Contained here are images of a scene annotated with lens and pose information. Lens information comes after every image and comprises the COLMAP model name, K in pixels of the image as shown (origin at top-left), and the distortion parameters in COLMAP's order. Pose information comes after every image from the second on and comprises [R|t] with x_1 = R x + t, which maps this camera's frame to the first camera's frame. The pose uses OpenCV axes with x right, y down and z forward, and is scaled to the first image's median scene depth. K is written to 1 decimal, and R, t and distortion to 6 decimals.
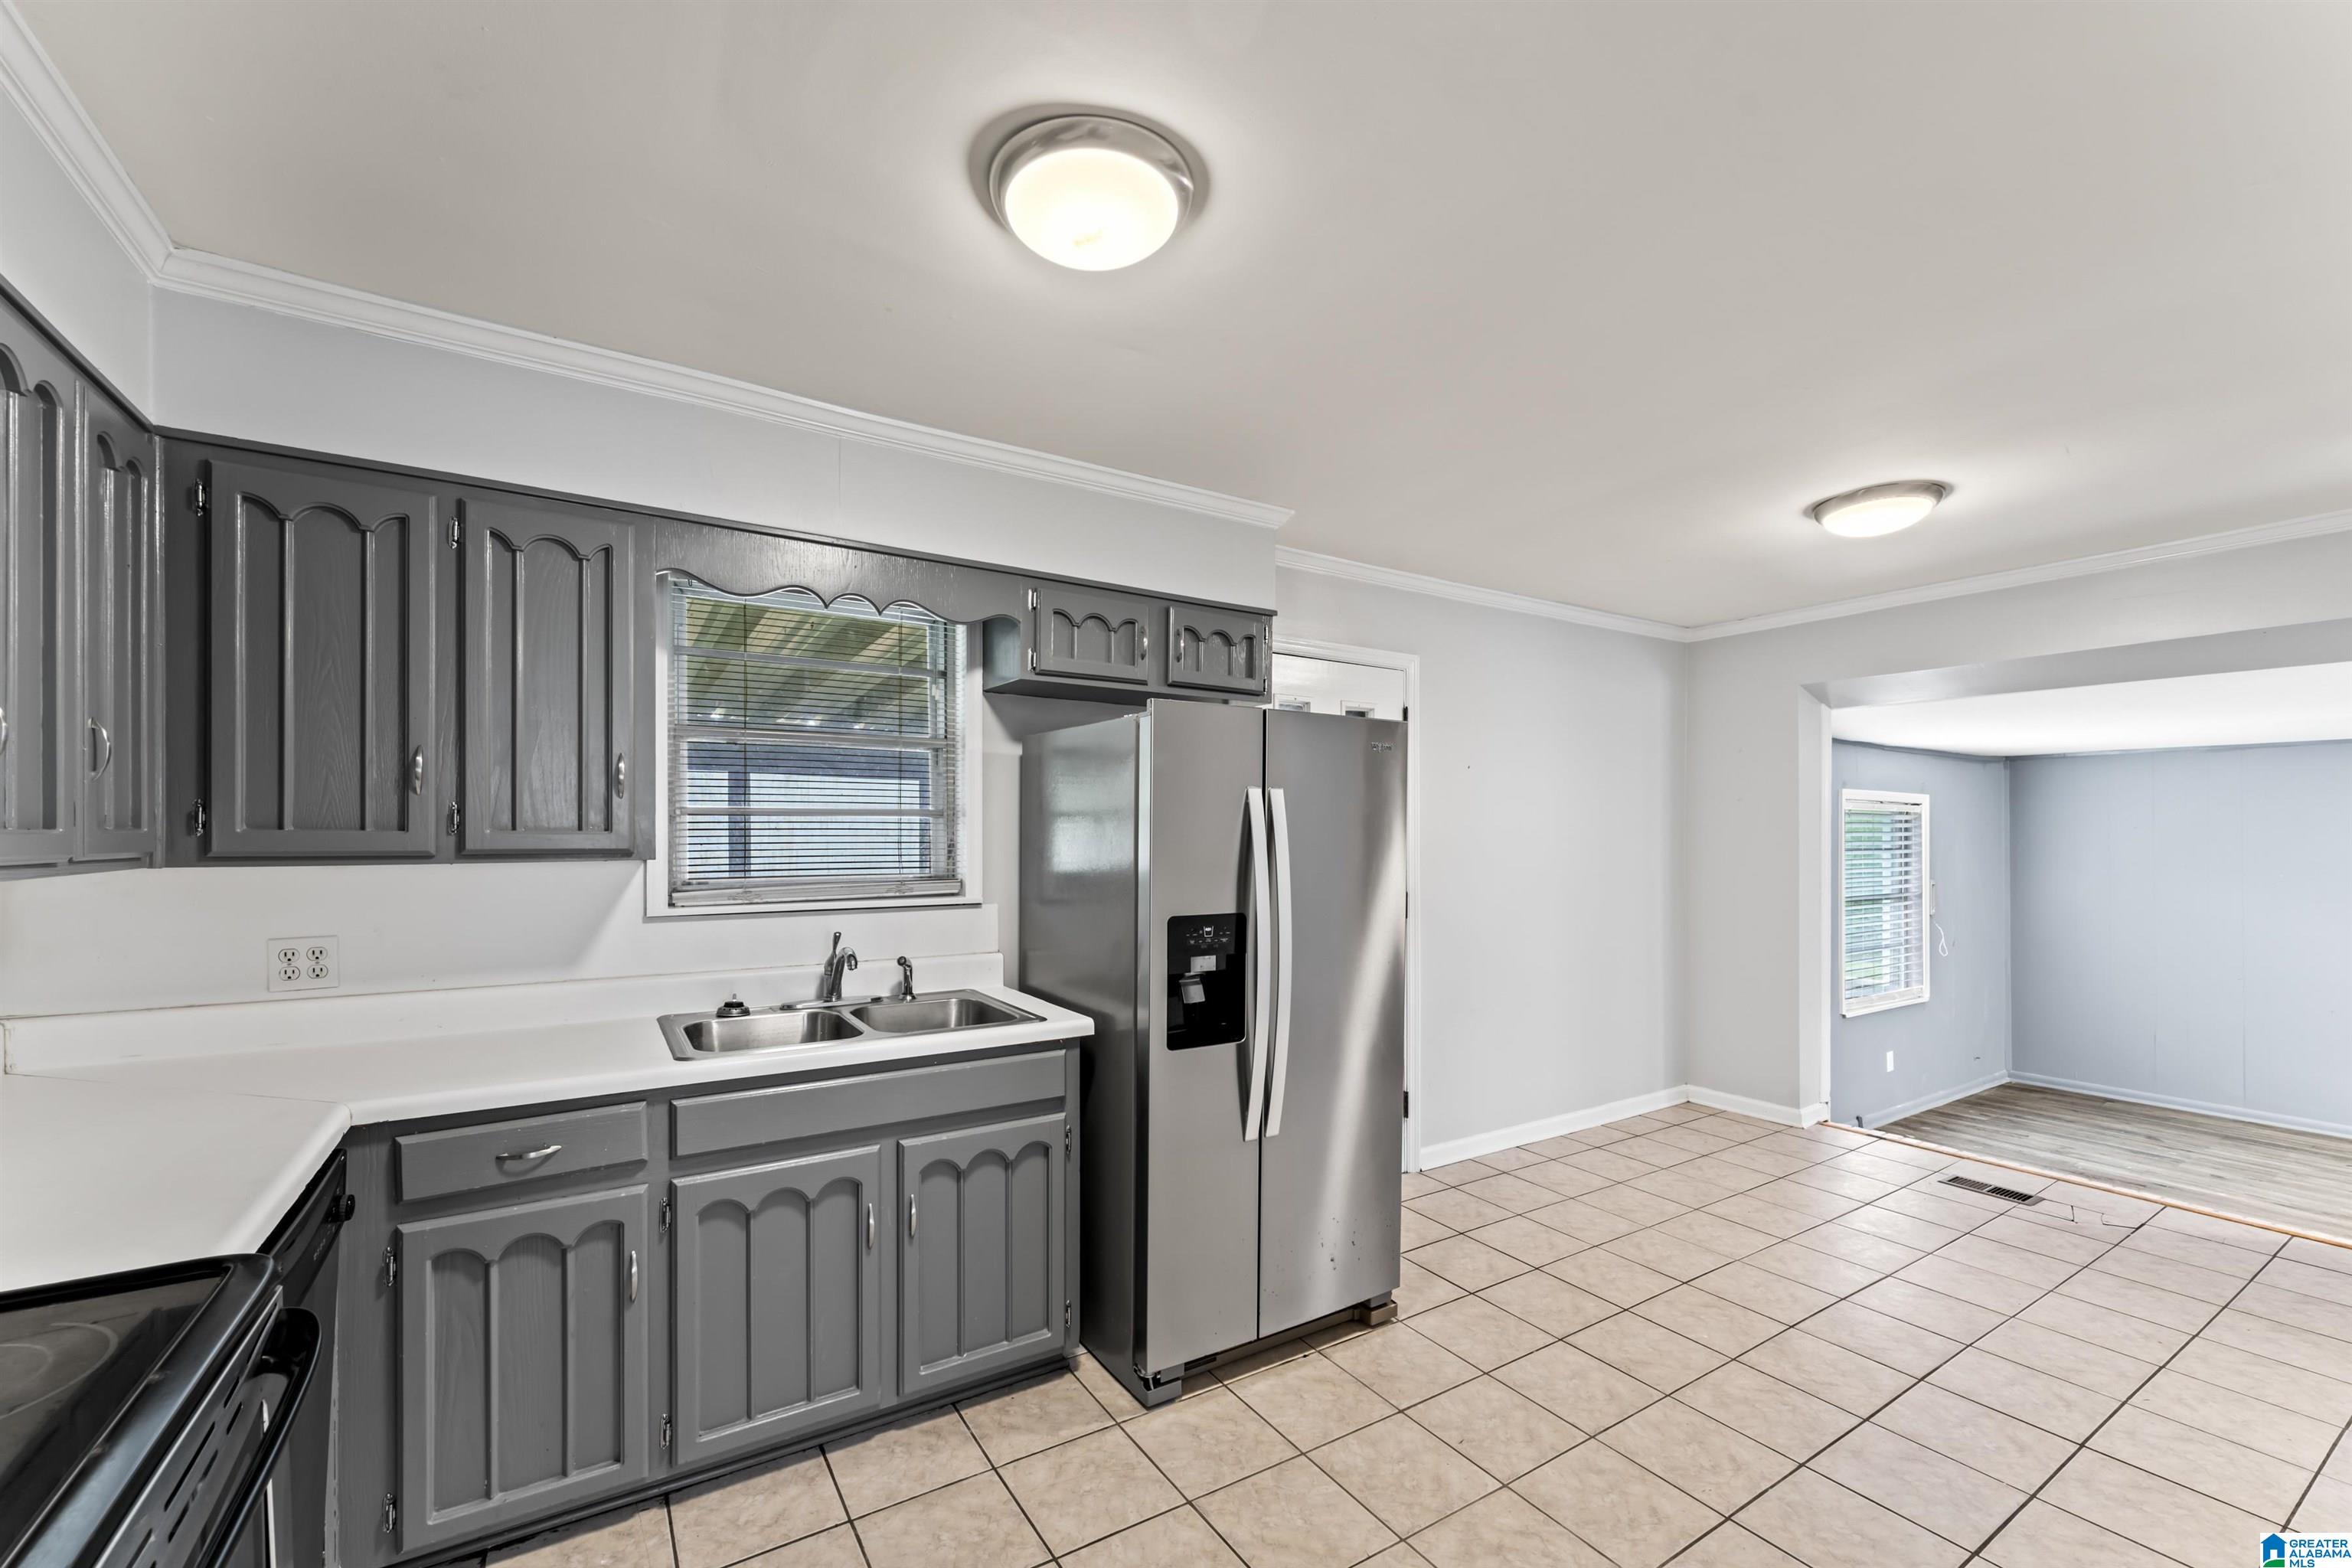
lens RADIAL K [[945.9, 0, 1173.9], [0, 945.9, 837.5], [0, 0, 1]] dist [-0.001751, 0.001228]
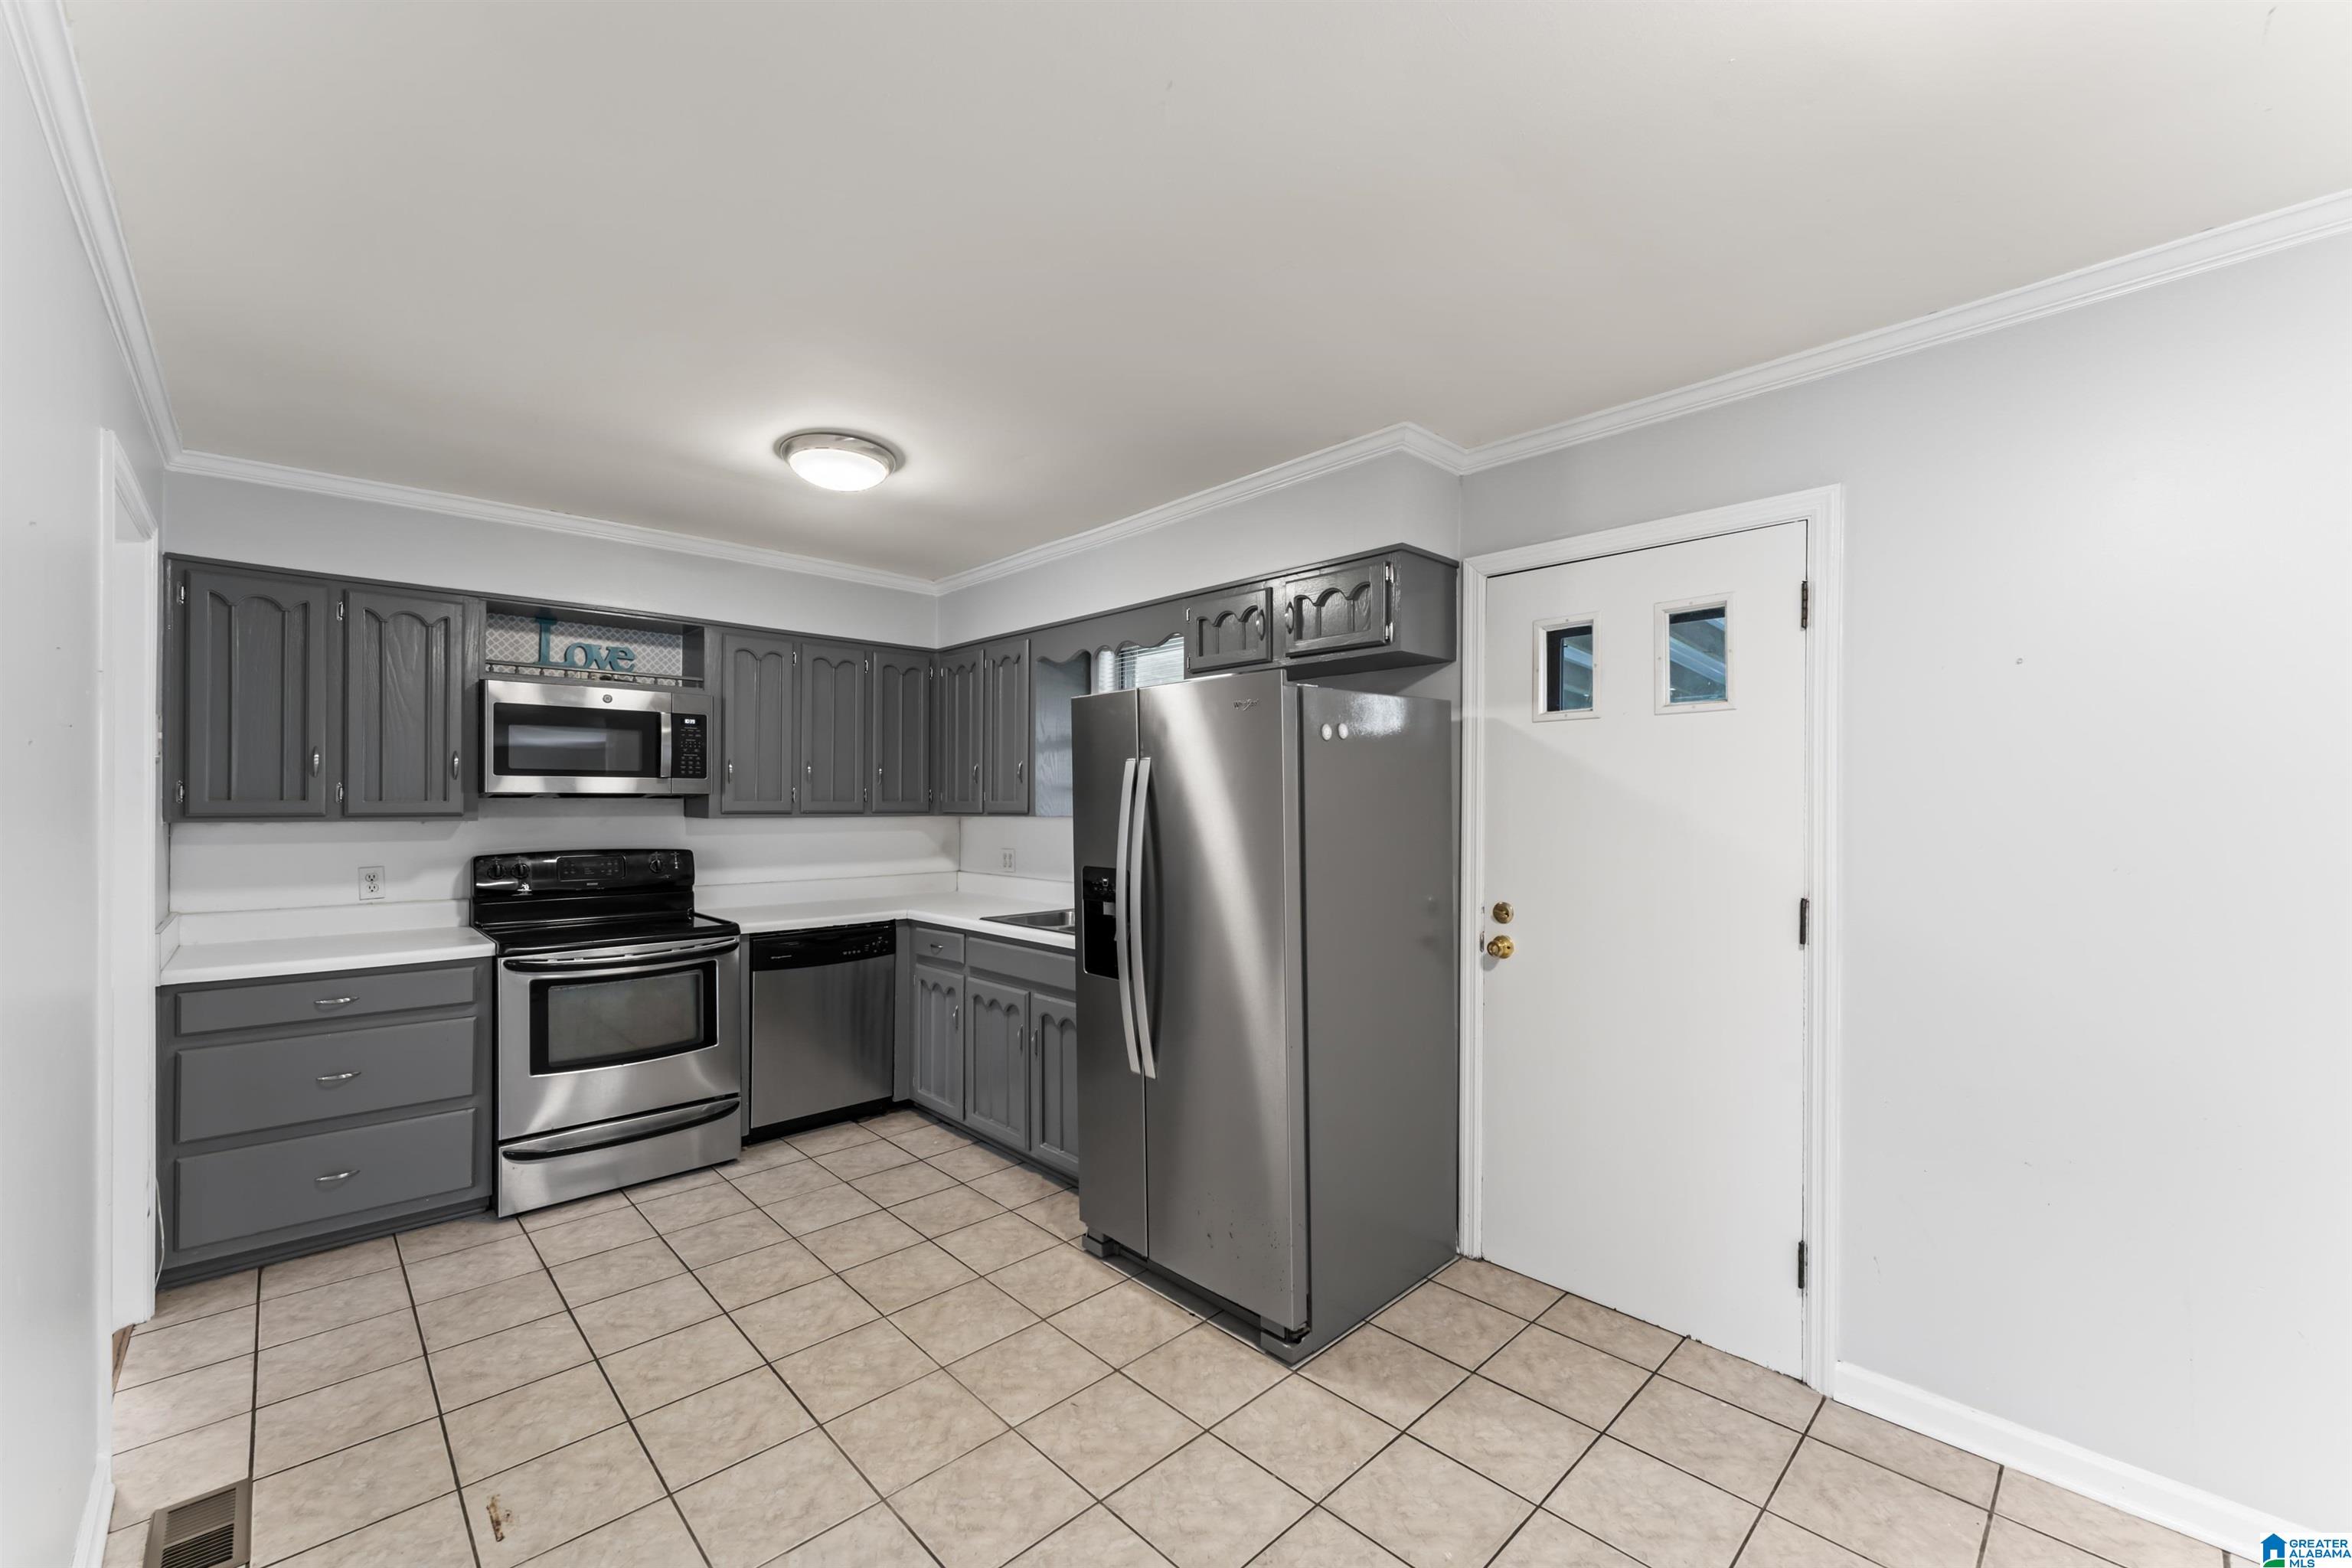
lens RADIAL K [[945.9, 0, 1174.3], [0, 945.9, 798.8], [0, 0, 1]] dist [-0.001751, 0.001228]
pose [[0.199105, -0.008792, -0.979939, 1.370858], [-0.002597, 0.999952, -0.009499, 0.007548], [0.979975, 0.004436, 0.199073, 0.942601]]
